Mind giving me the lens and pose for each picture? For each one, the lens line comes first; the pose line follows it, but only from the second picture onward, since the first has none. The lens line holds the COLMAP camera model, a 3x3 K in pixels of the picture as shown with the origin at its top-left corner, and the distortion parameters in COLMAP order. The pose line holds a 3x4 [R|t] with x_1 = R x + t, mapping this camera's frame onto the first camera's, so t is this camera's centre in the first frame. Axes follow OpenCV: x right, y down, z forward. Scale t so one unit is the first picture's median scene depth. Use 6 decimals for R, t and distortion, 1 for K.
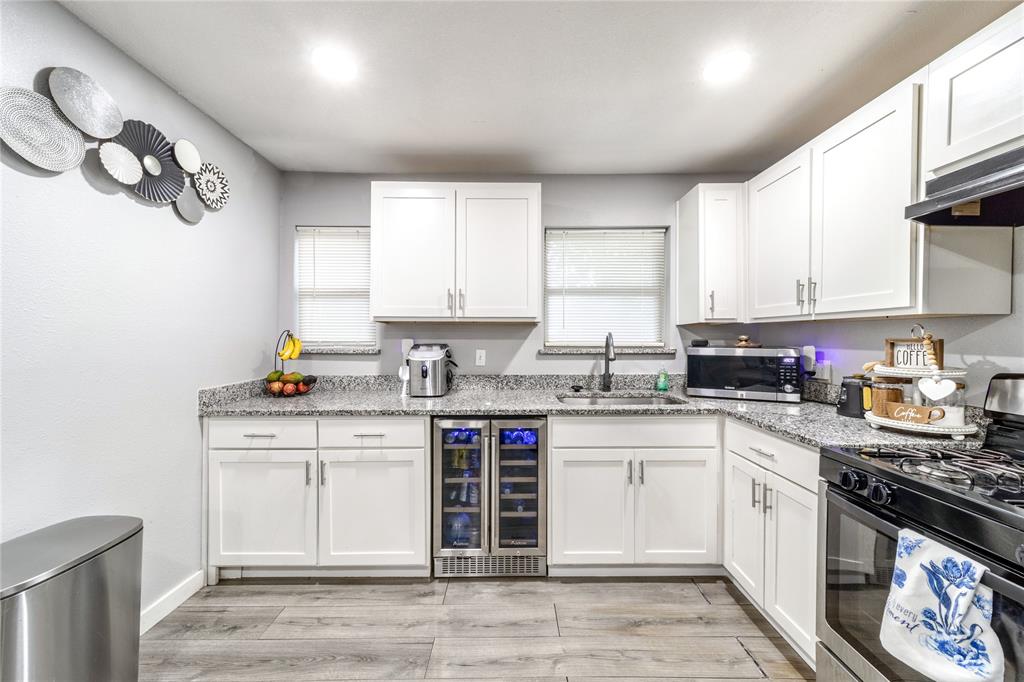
lens RADIAL K [[374.4, 0, 508.5], [0, 374.4, 337.2], [0, 0, 1]] dist [0.015246, -0.000273]
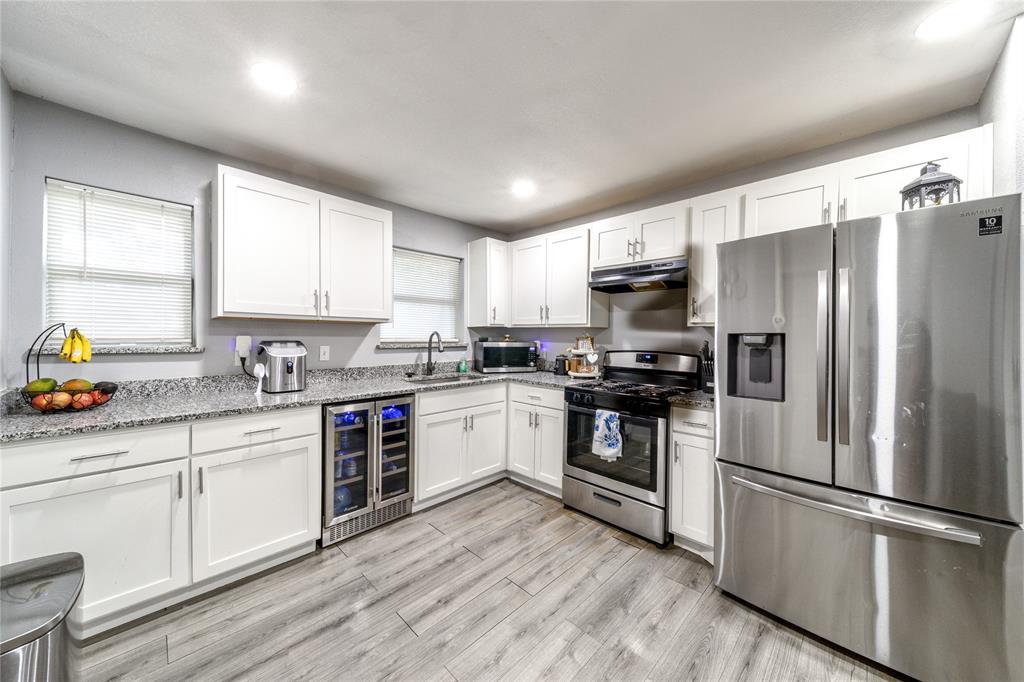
lens RADIAL K [[374.4, 0, 514.6], [0, 374.4, 336.0], [0, 0, 1]] dist [0.015246, -0.000273]
pose [[0.695815, 0.004432, 0.718207, -0.610615], [-0.009204, 0.999954, 0.002746, -0.003857], [-0.718162, -0.008521, 0.695824, -0.192218]]
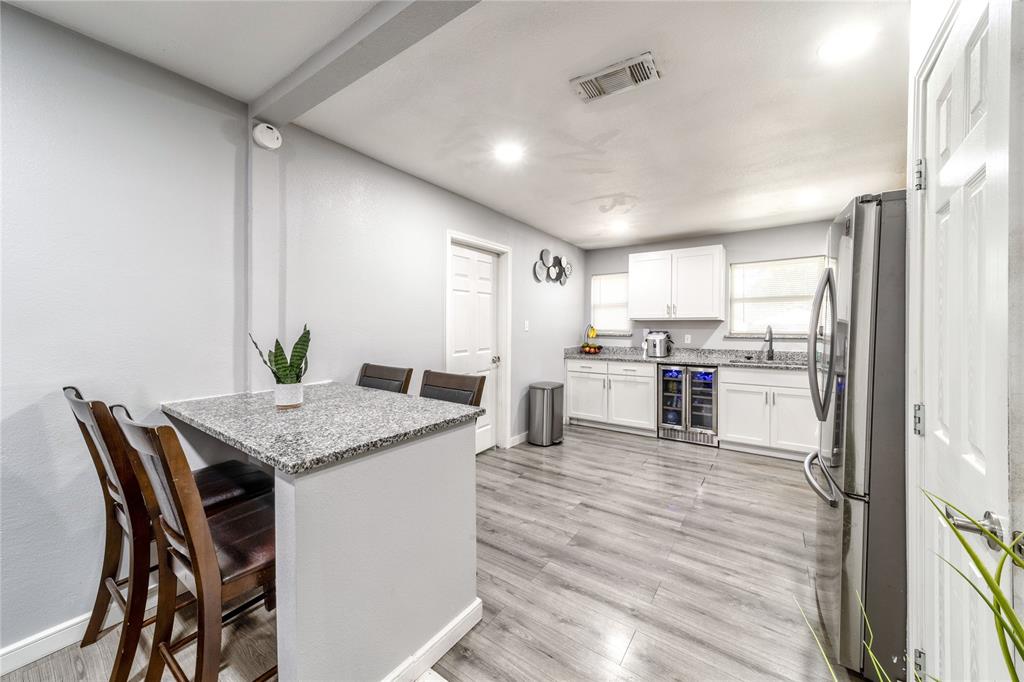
lens RADIAL K [[374.4, 0, 504.1], [0, 374.4, 330.7], [0, 0, 1]] dist [0.015246, -0.000273]
pose [[0.812676, 0.007483, -0.582668, 0.343818], [-0.001570, 0.999942, 0.010652, -0.005812], [0.582714, -0.007742, 0.812640, -1.311428]]
